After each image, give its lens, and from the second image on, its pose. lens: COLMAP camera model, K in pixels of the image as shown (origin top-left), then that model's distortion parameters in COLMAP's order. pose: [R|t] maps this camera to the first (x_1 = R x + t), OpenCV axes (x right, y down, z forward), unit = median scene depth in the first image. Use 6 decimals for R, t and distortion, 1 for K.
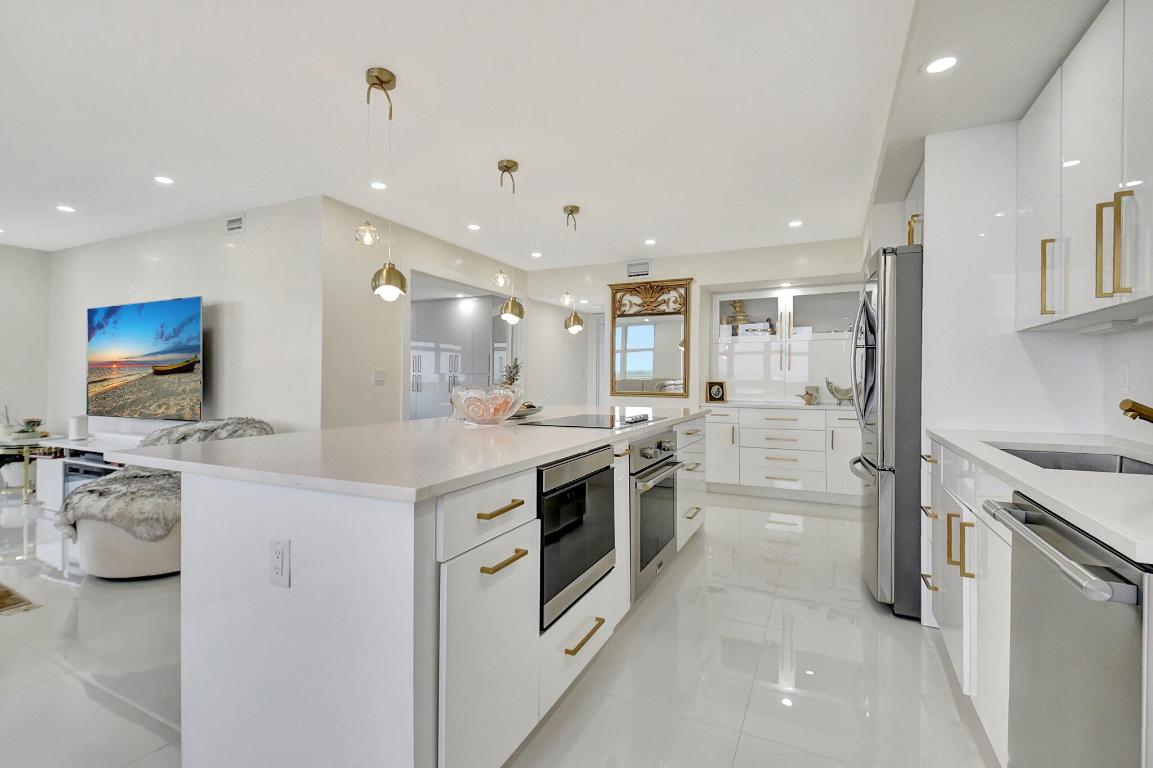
lens RADIAL K [[520.8, 0, 568.1], [0, 520.8, 377.2], [0, 0, 1]] dist [0.042149, -0.027318]
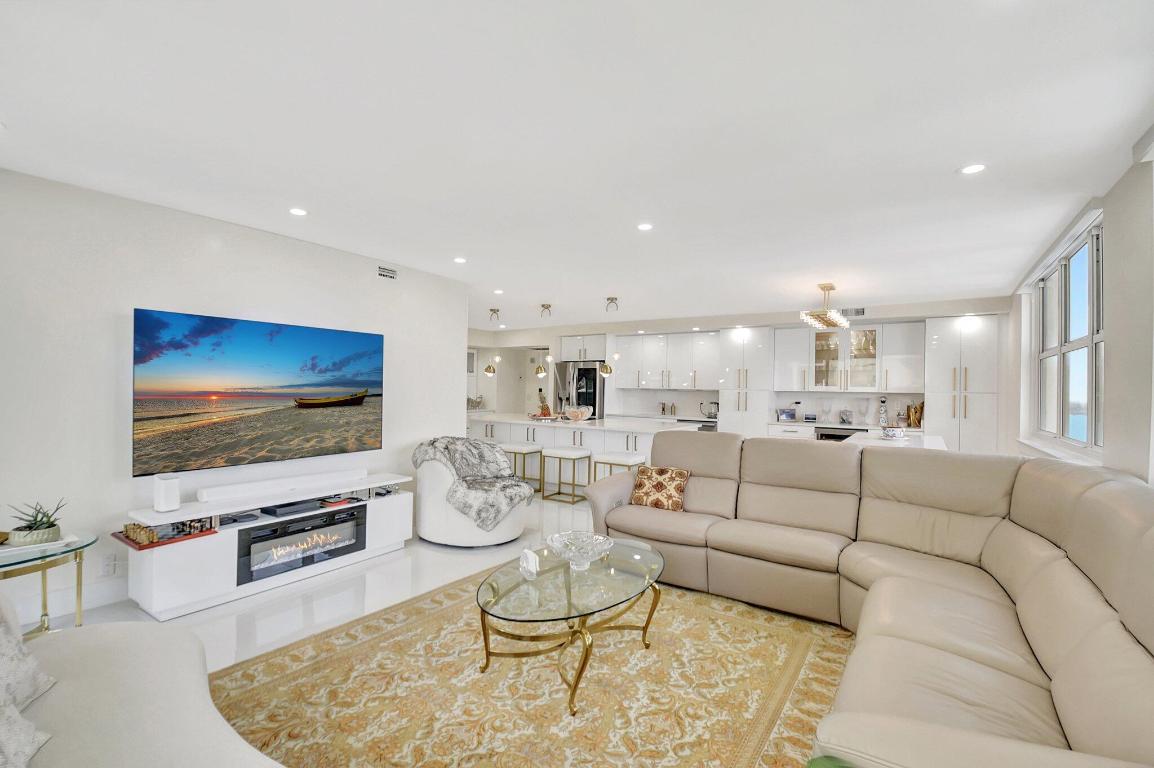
lens RADIAL K [[521.2, 0, 568.6], [0, 521.2, 377.2], [0, 0, 1]] dist [0.042149, -0.027318]
pose [[0.136562, 0.017459, 0.990478, -1.386794], [-0.017758, 0.999727, -0.015174, -0.044879], [-0.990472, -0.015517, 0.136835, 0.361484]]
